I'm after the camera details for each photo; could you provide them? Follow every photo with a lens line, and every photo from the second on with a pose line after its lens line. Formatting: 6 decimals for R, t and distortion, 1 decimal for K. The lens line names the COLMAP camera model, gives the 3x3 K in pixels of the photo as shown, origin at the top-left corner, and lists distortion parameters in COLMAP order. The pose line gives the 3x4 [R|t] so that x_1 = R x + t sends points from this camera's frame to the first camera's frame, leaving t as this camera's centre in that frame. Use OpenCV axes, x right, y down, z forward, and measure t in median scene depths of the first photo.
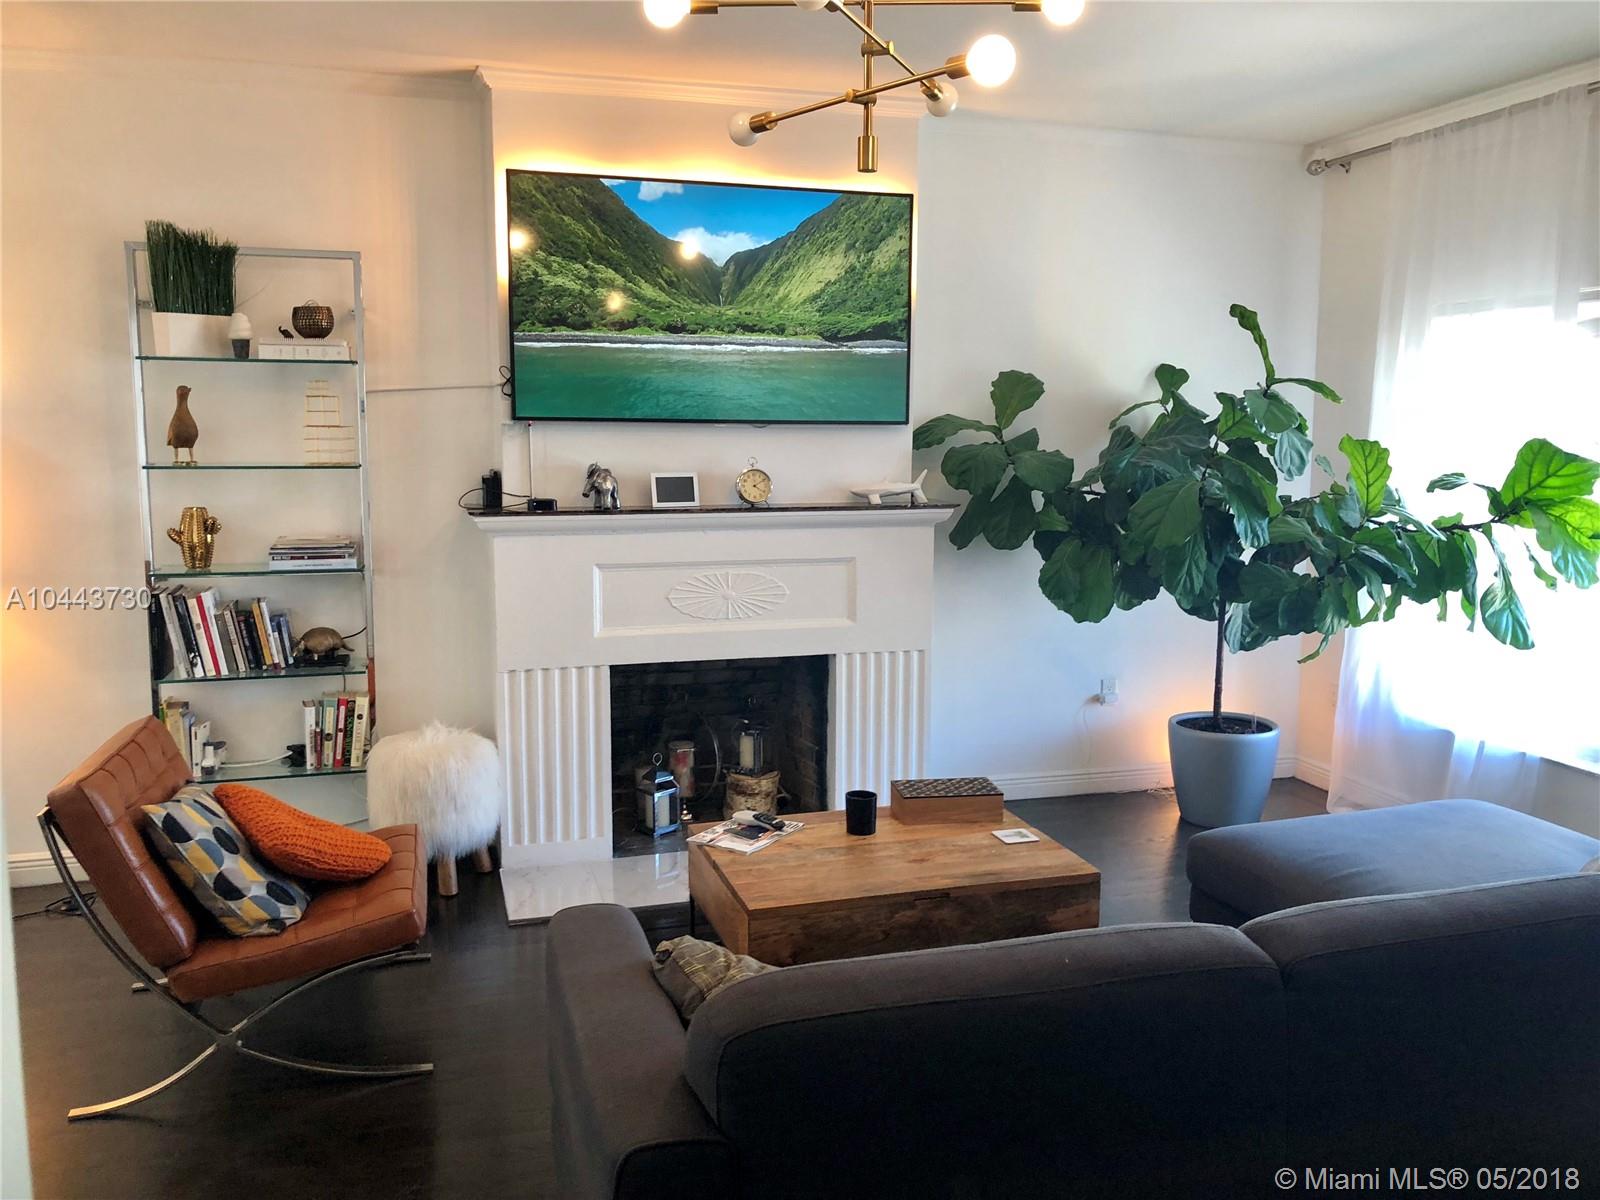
lens RADIAL K [[1312.1, 0, 799.6], [0, 1312.1, 588.3], [0, 0, 1]] dist [0.007111, 0.008492]
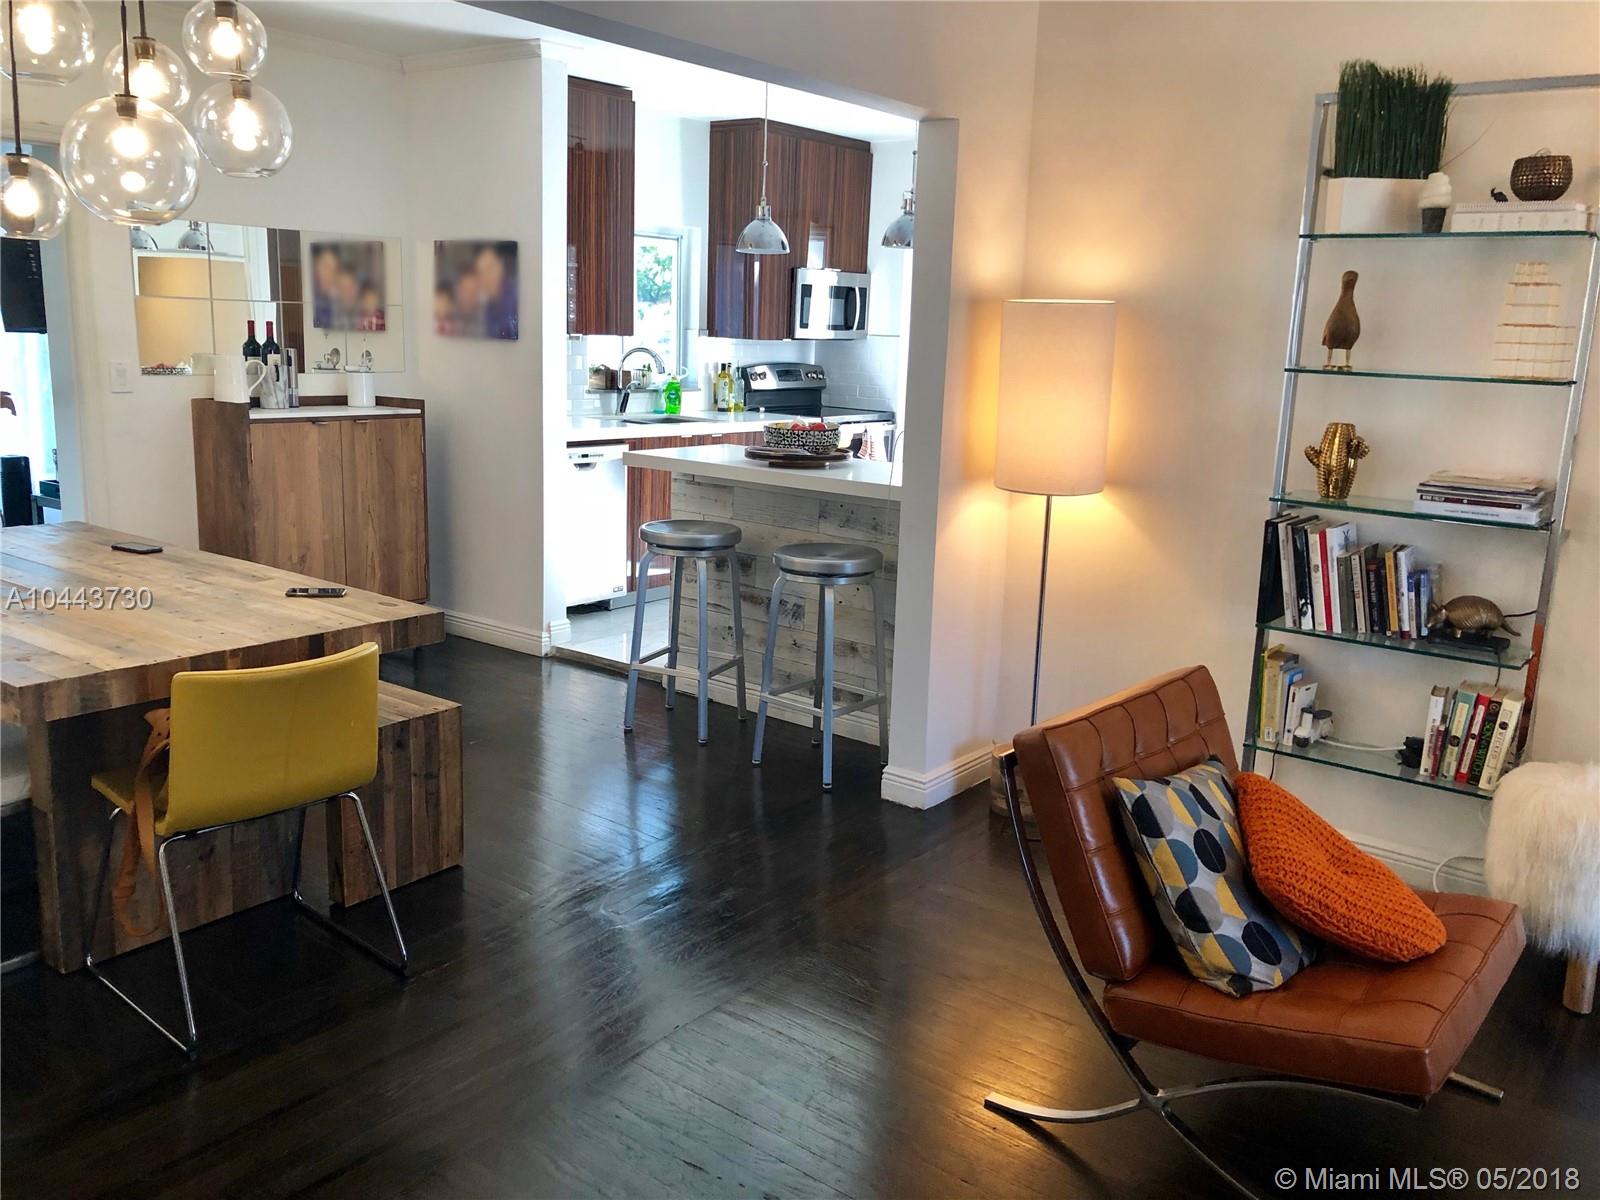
lens RADIAL K [[1312.1, 0, 799.6], [0, 1312.1, 588.3], [0, 0, 1]] dist [0.007111, 0.008492]
pose [[0.588299, 0.174767, -0.789532, 0.001192], [-0.132881, 0.983987, 0.118798, -0.013277], [0.797651, 0.035025, 0.602102, 0.250214]]
